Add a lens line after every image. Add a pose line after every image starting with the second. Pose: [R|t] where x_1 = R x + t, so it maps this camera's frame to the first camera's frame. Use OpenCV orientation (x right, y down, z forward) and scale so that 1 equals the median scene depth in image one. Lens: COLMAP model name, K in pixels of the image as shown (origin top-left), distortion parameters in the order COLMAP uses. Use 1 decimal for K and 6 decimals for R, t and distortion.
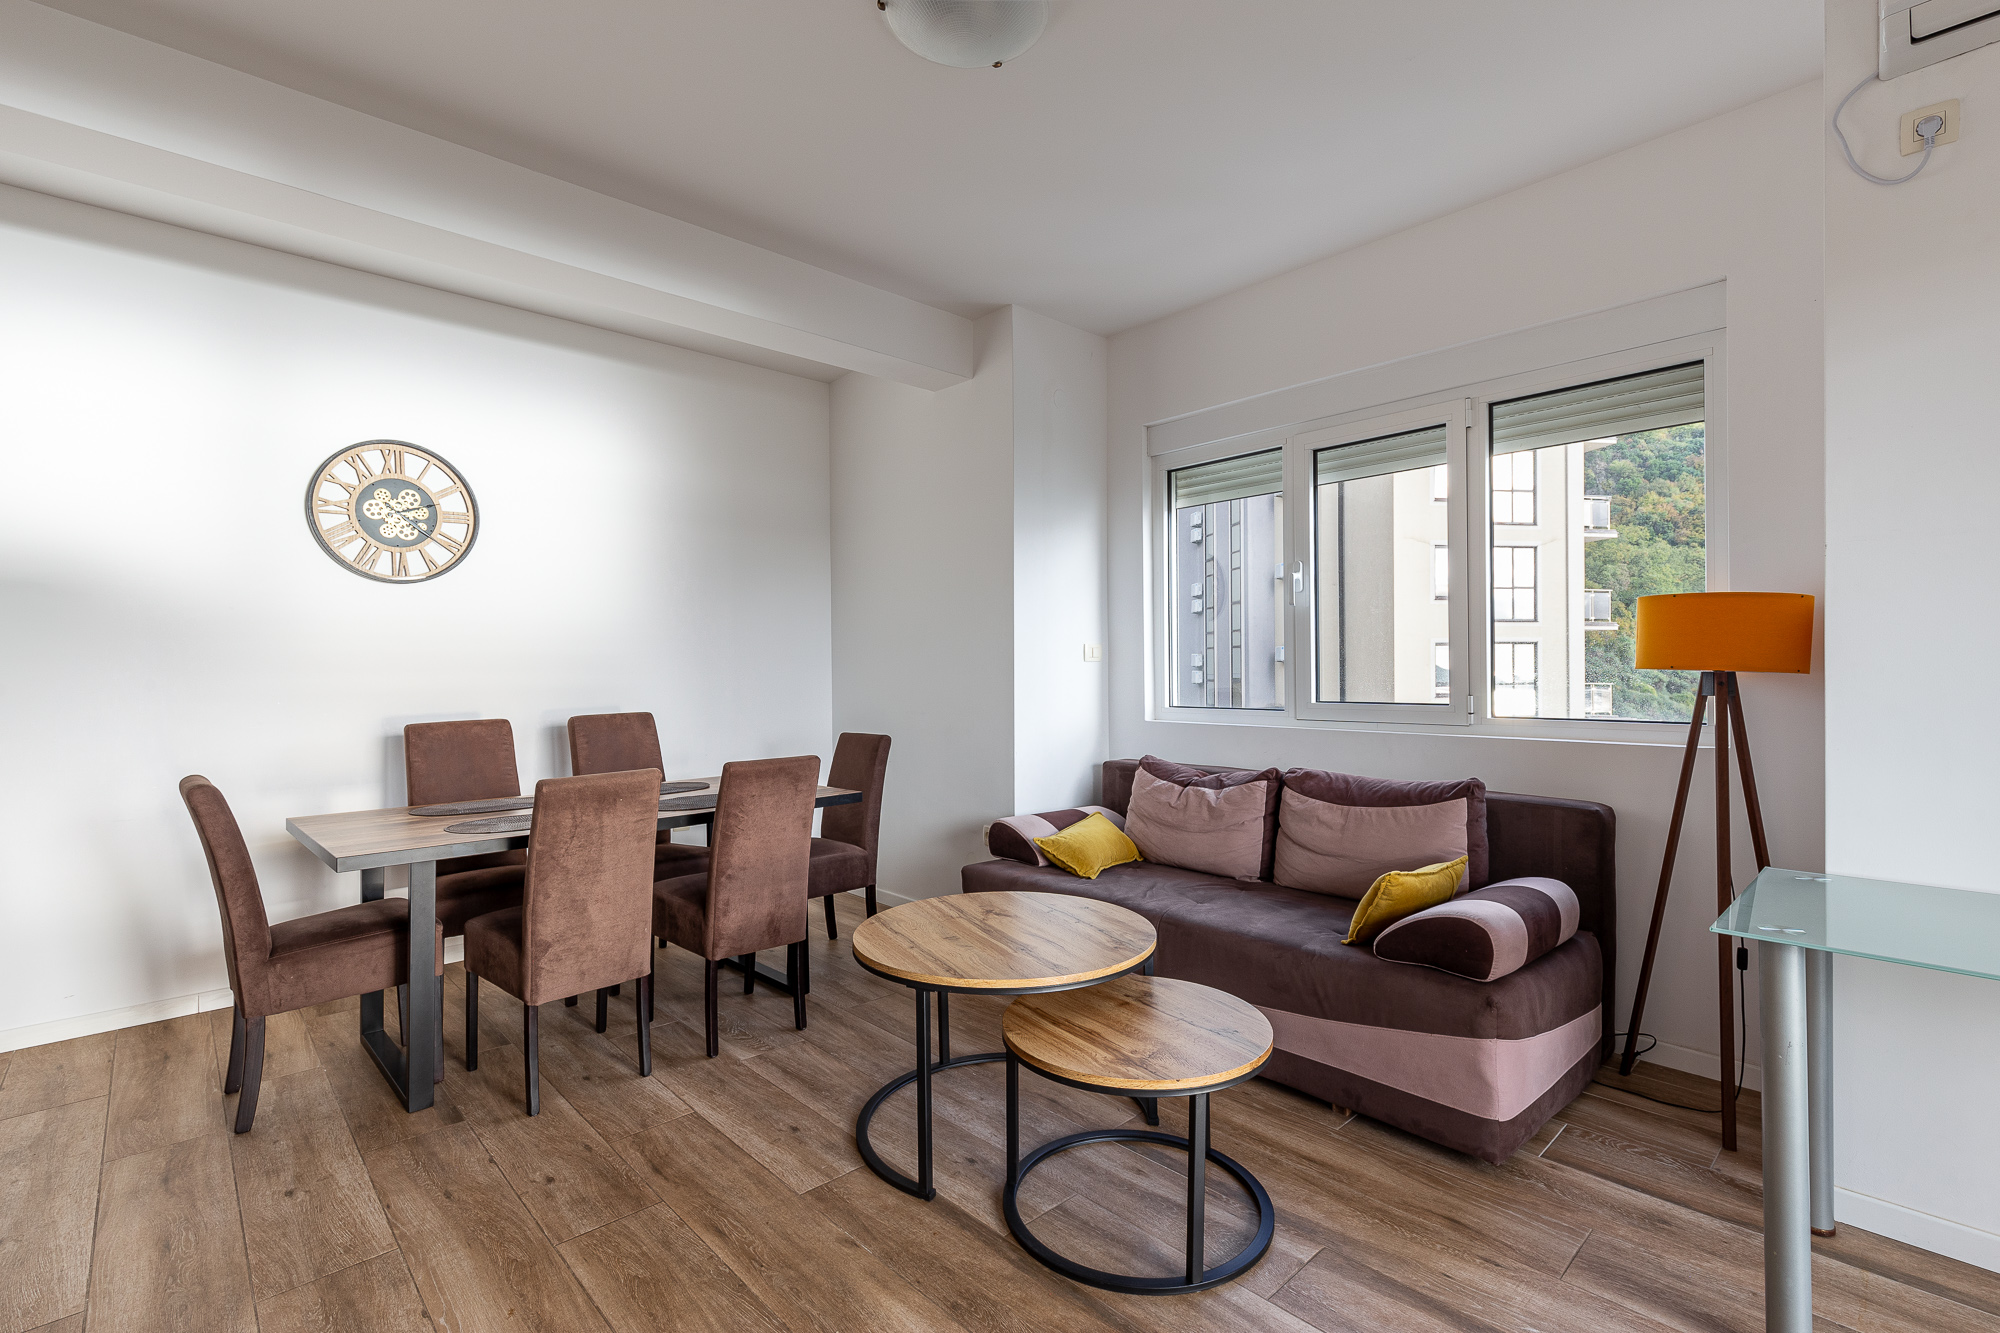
lens RADIAL K [[947.8, 0, 999.9], [0, 947.8, 663.4], [0, 0, 1]] dist [0.000791, 0.010519]
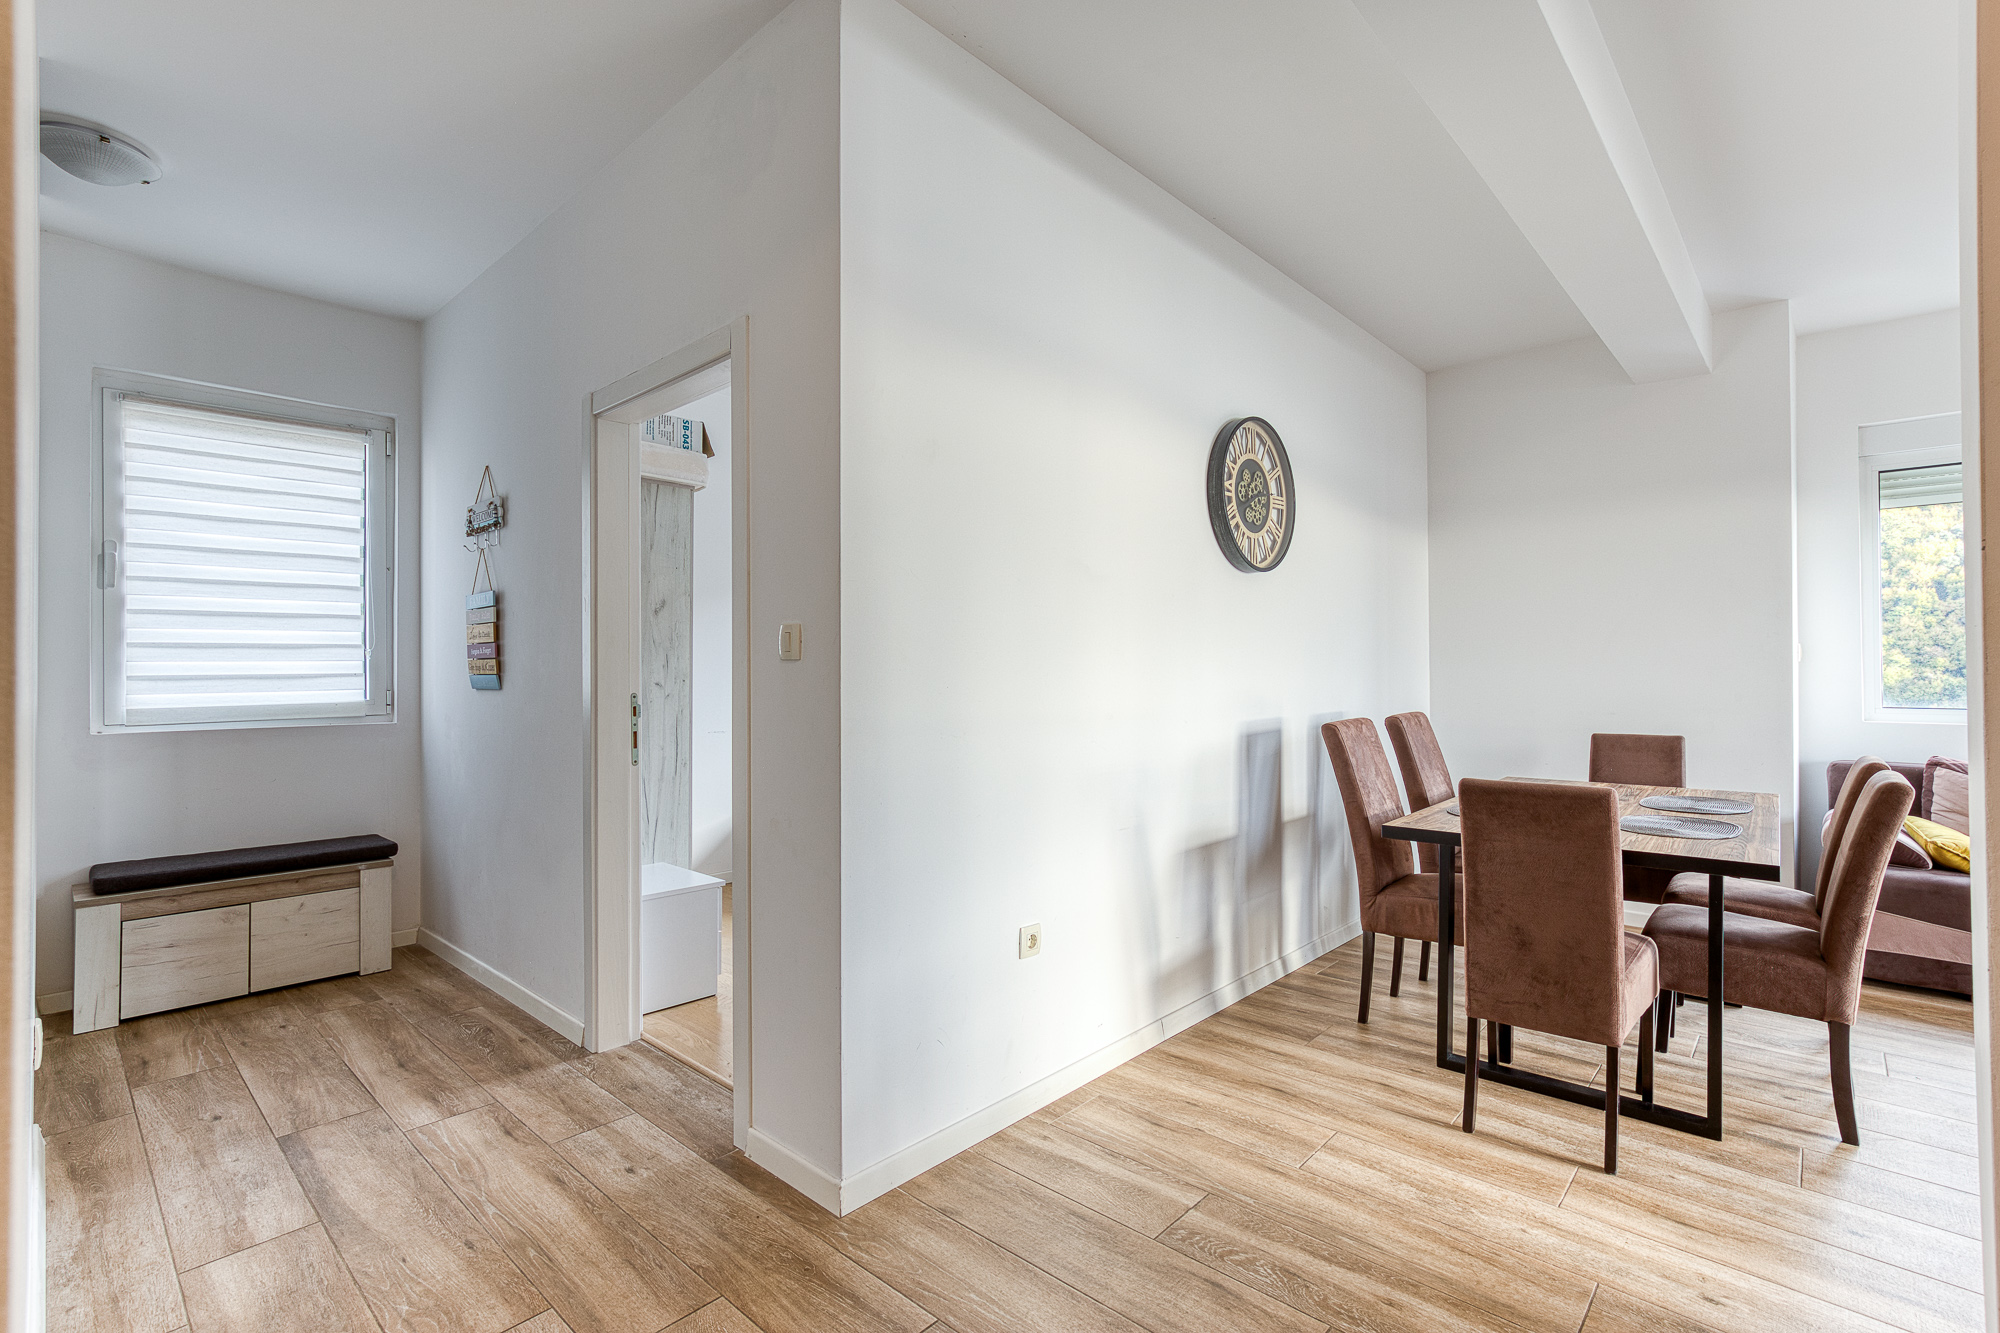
lens RADIAL K [[909.4, 0, 999.0], [0, 909.4, 662.9], [0, 0, 1]] dist [-0.022418, 0.008959]
pose [[0.995573, 0.003424, 0.093927, -1.299622], [-0.003625, 0.999991, 0.001968, -0.001345], [-0.093919, -0.002300, 0.995577, 0.164084]]
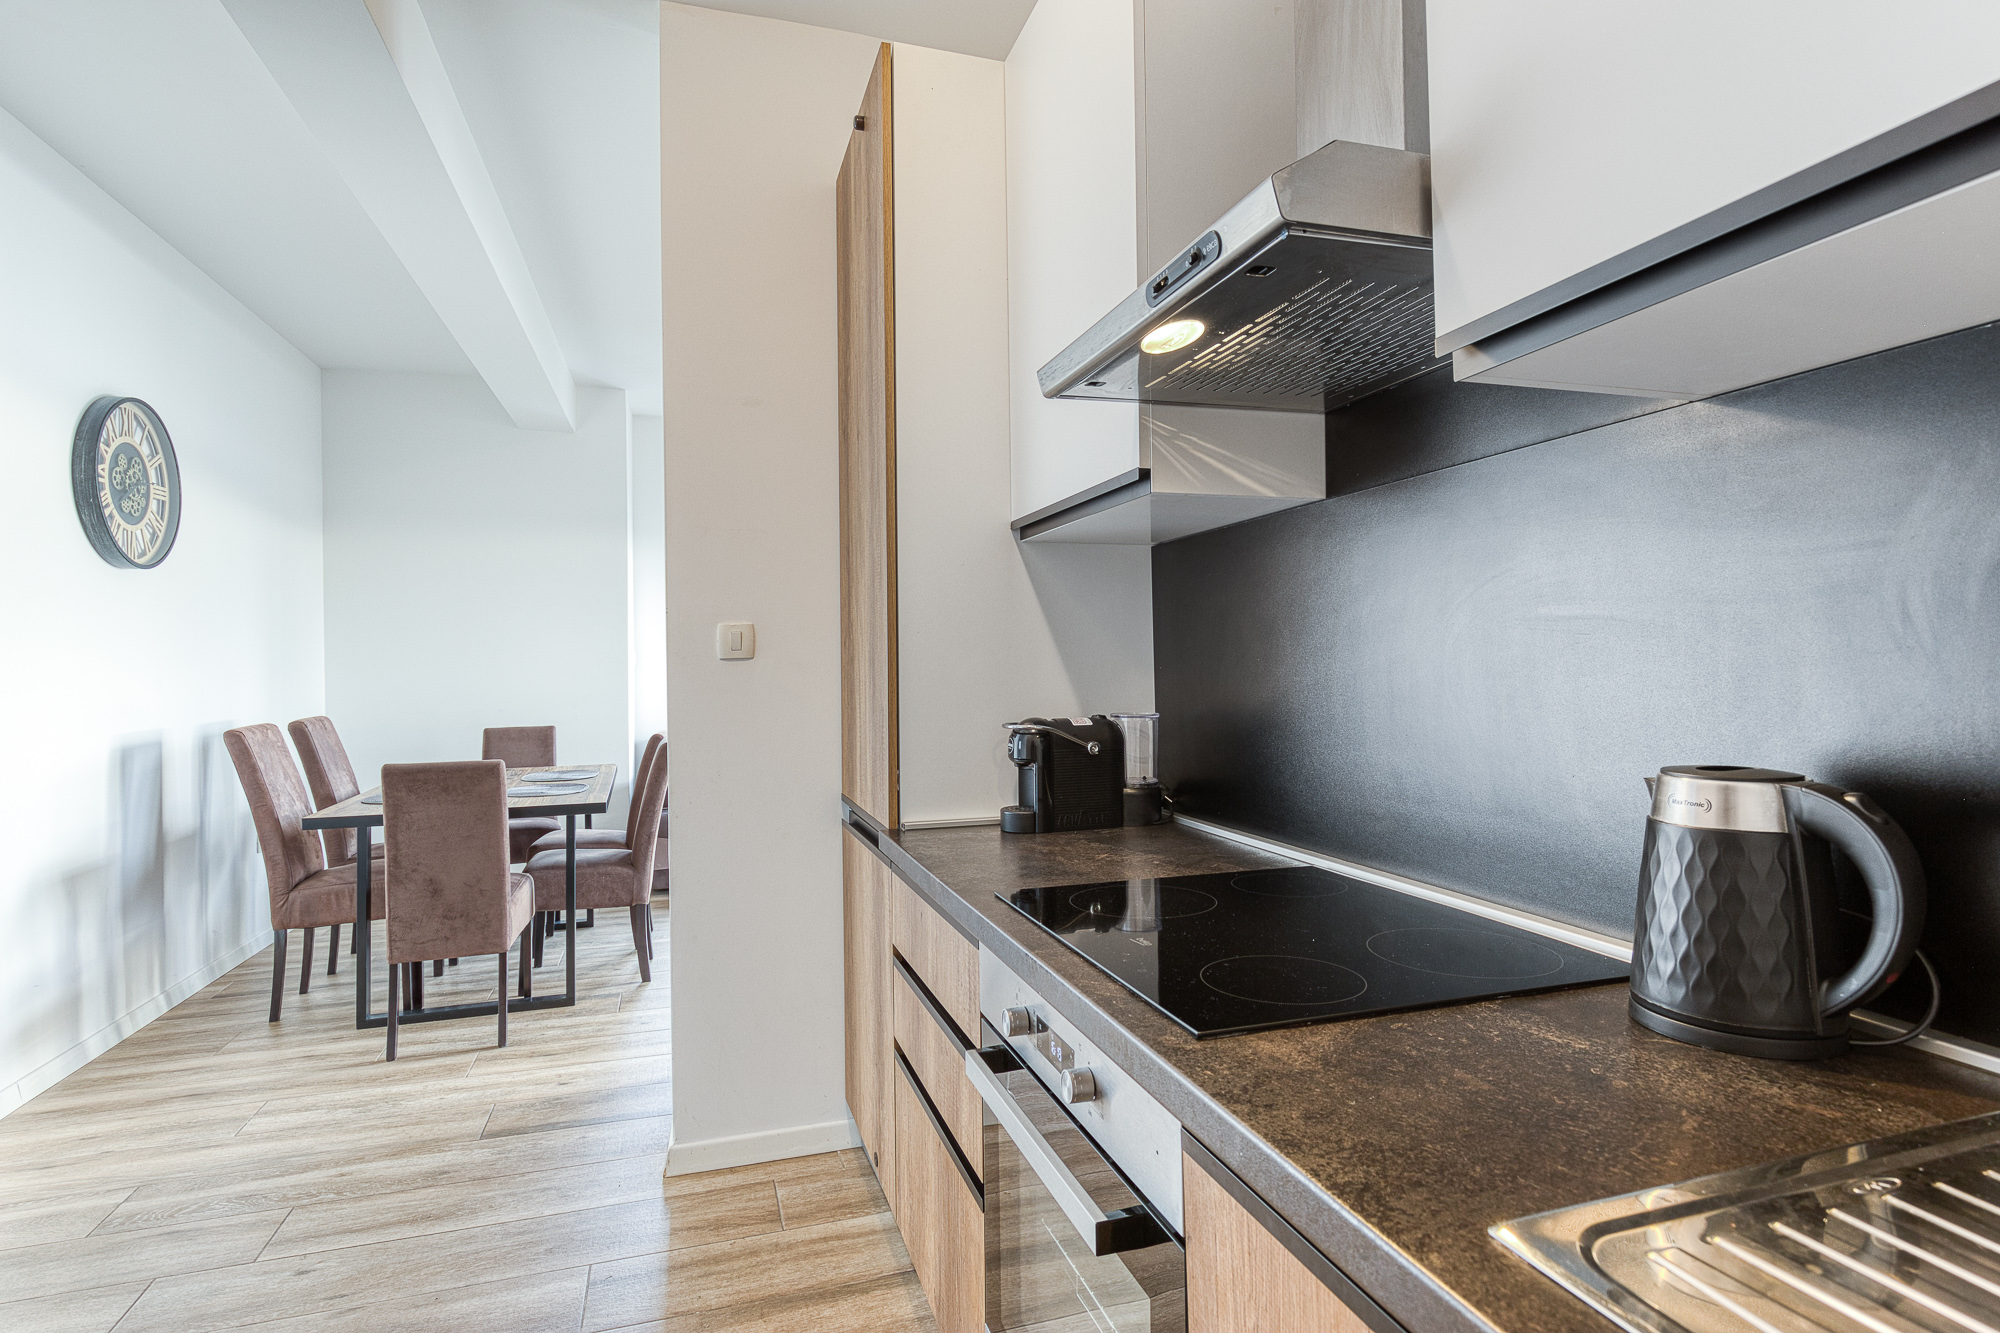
lens RADIAL K [[1029.1, 0, 1000.0], [0, 1029.1, 666.5], [0, 0, 1]] dist [0.002277, 0.000304]
pose [[0.413505, 0.001916, 0.910500, -1.548485], [0.000098, 0.999998, -0.002149, 0.000170], [-0.910502, 0.000977, 0.413504, -0.133250]]
